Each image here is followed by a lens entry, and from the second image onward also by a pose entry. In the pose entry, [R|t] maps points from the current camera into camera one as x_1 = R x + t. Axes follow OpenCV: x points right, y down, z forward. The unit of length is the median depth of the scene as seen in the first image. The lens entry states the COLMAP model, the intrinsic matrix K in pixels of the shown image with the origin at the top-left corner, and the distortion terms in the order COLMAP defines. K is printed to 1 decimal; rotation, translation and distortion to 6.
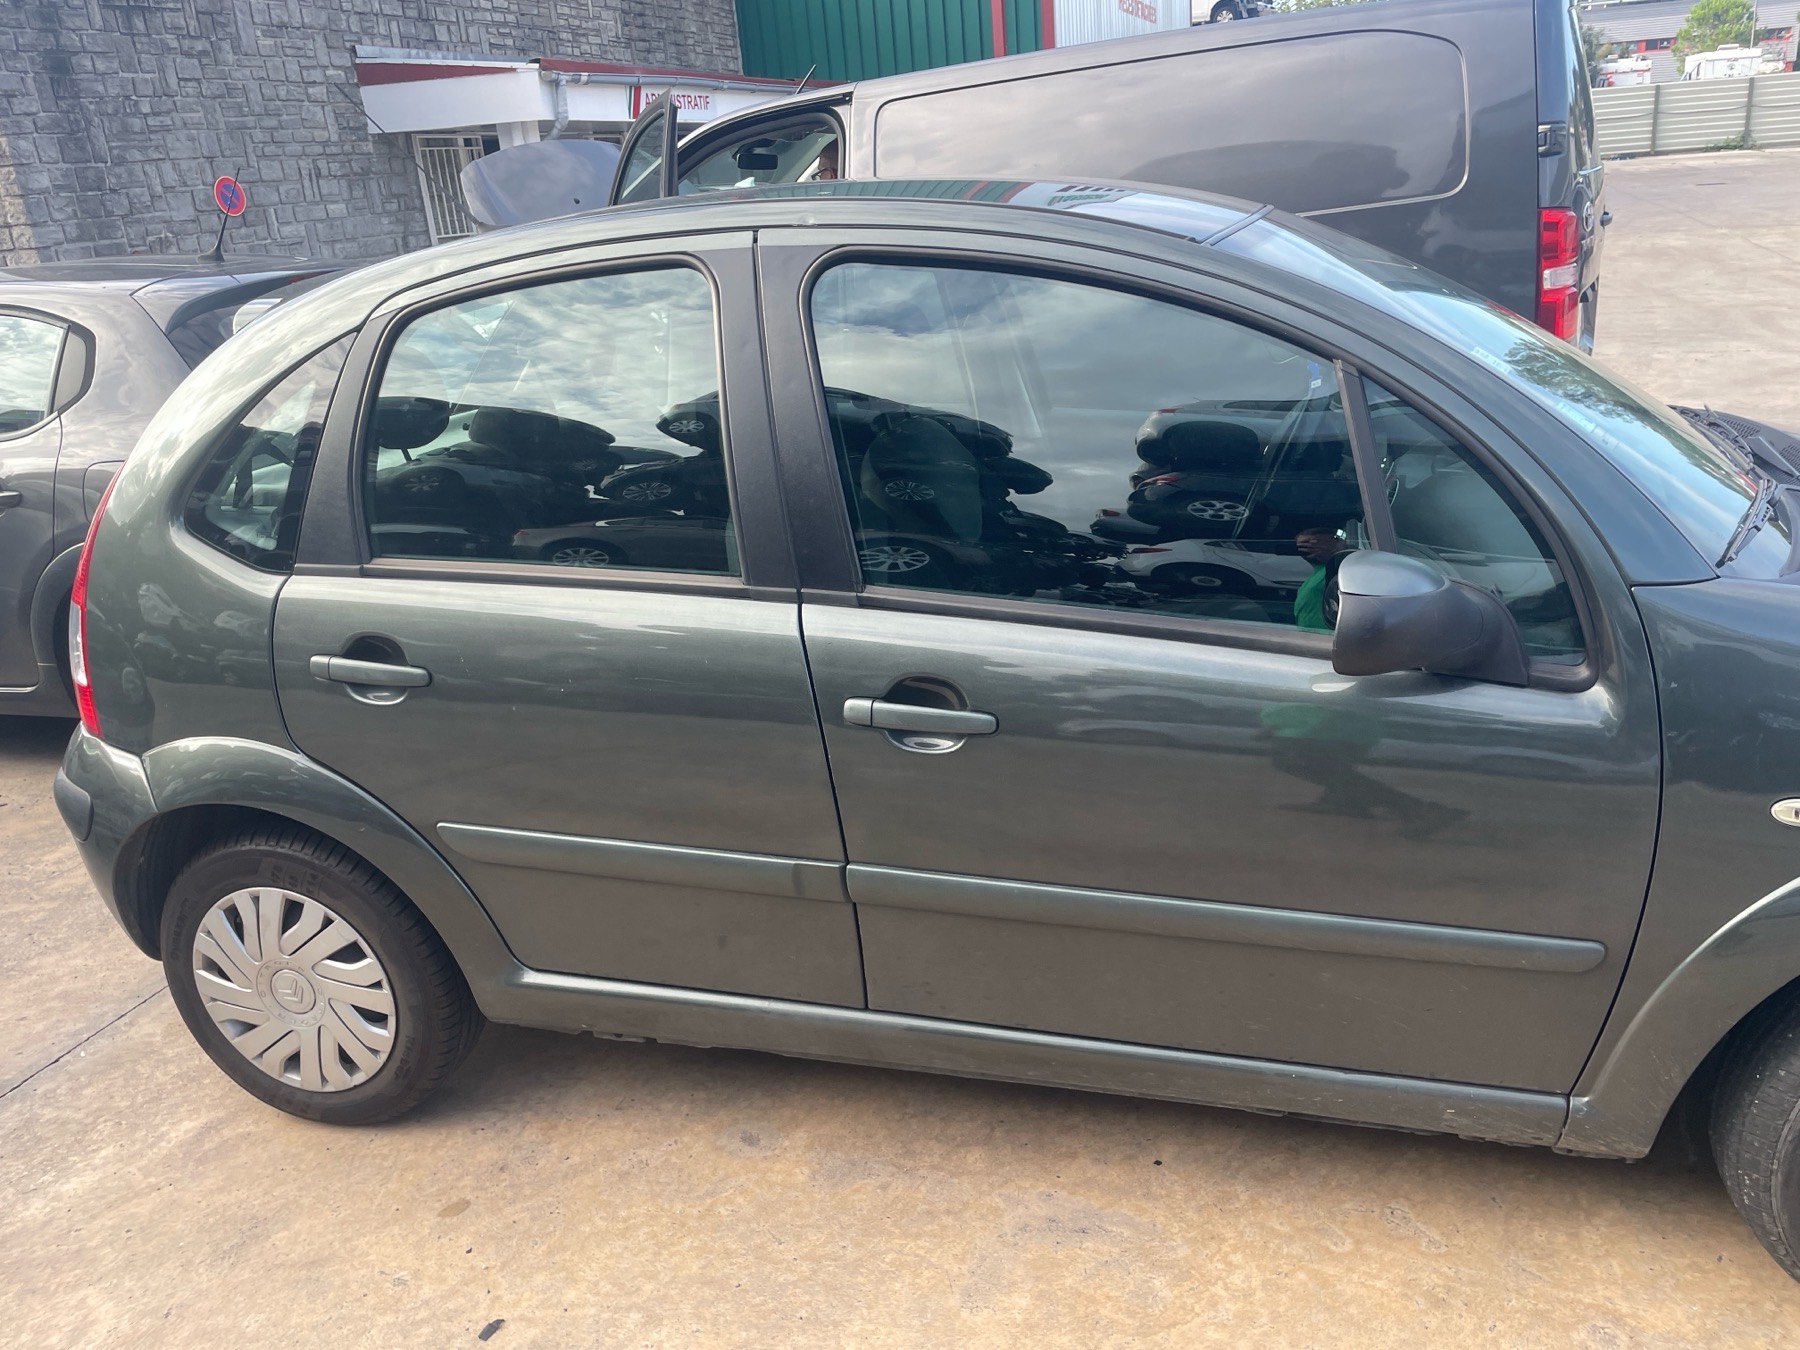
lens RADIAL K [[1392.4, 0, 900.0], [0, 1392.4, 675.0], [0, 0, 1]] dist [0.100730, -0.149812]
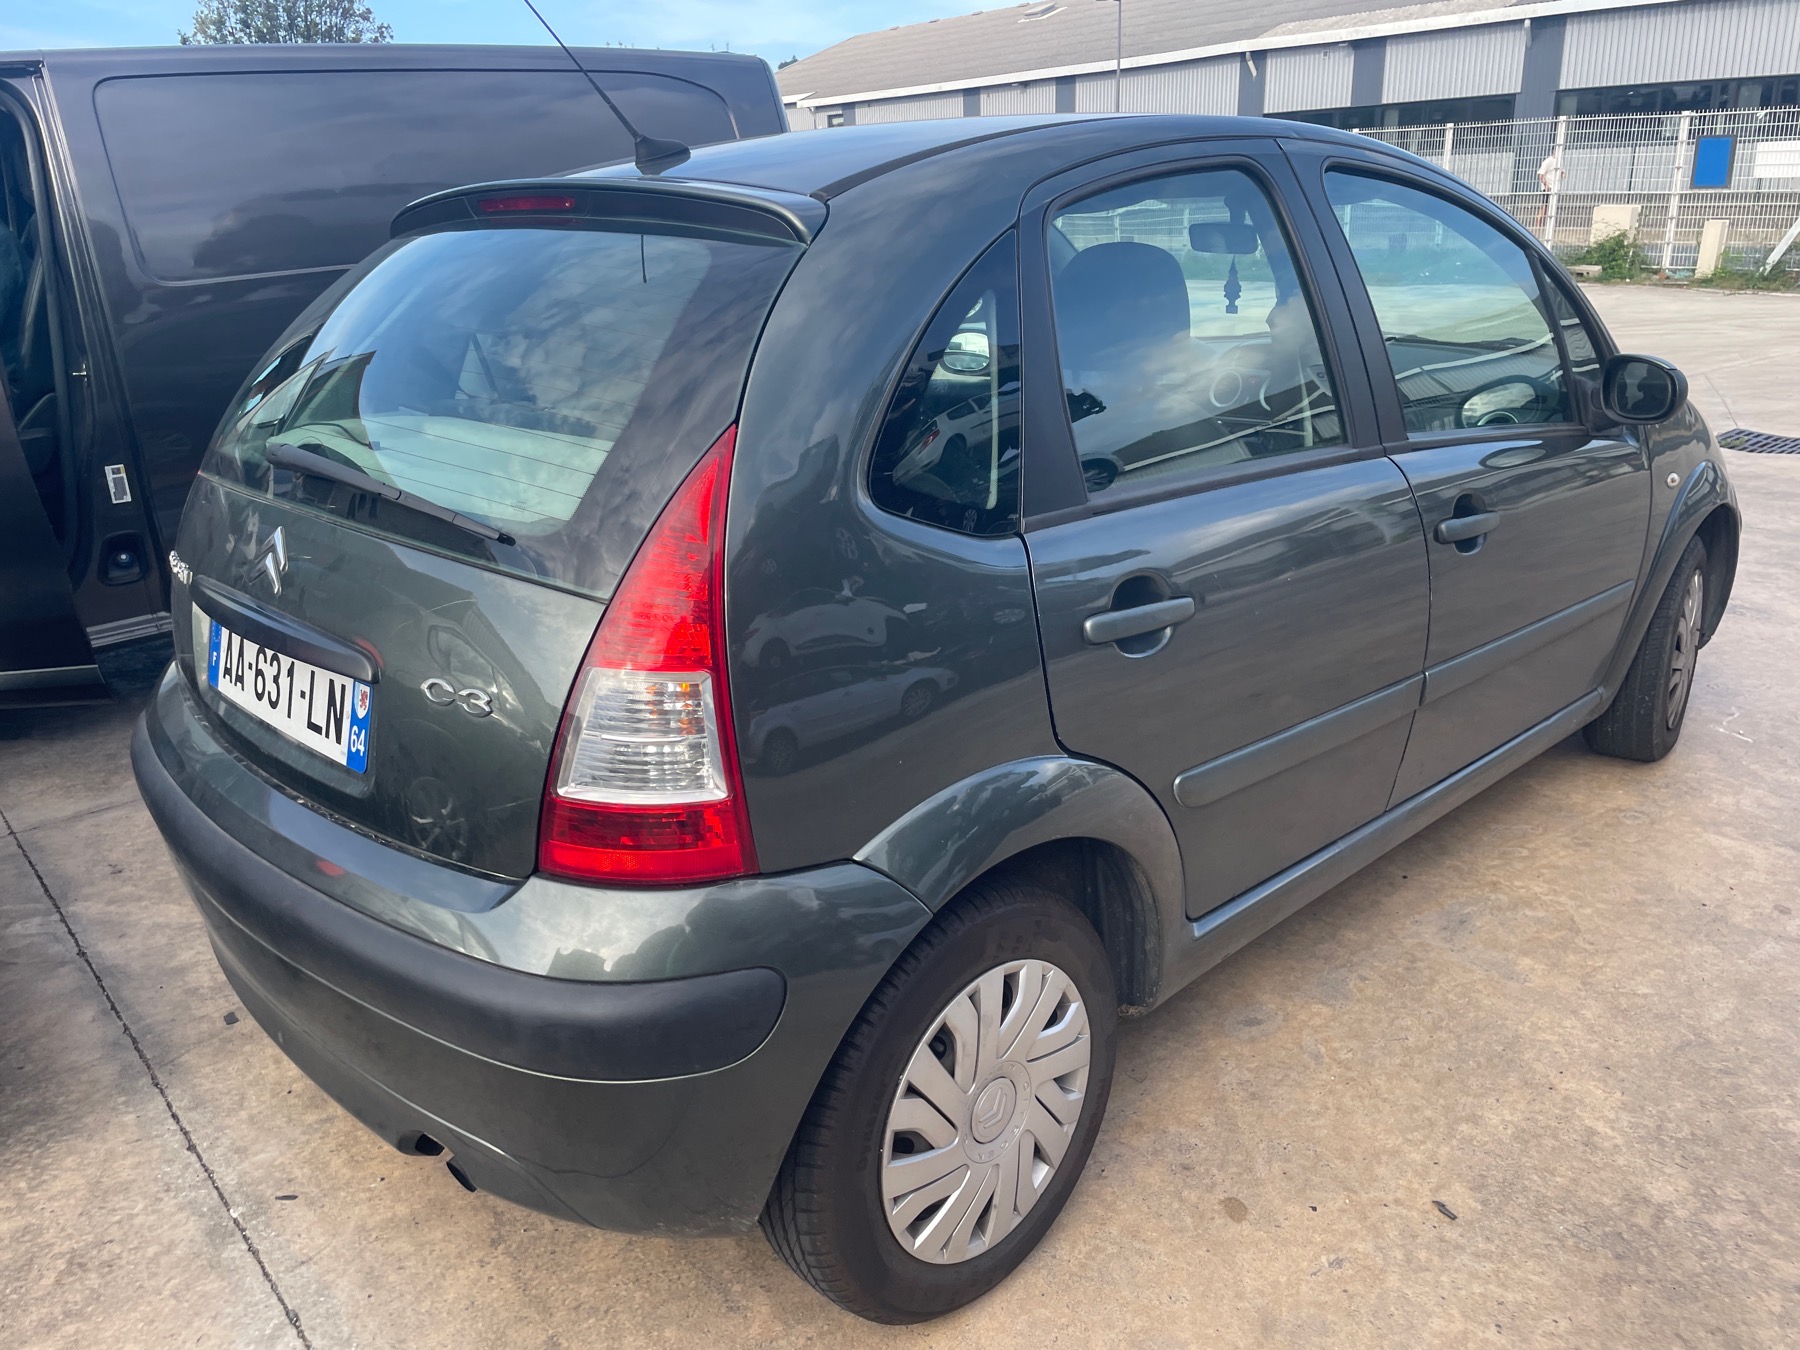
lens RADIAL K [[1392.4, 0, 900.0], [0, 1392.4, 675.0], [0, 0, 1]] dist [0.100730, -0.149812]
pose [[0.481385, -0.212392, 0.850387, -1.059820], [0.283625, 0.955745, 0.078153, -0.068695], [-0.829352, 0.203569, 0.520321, 0.623720]]
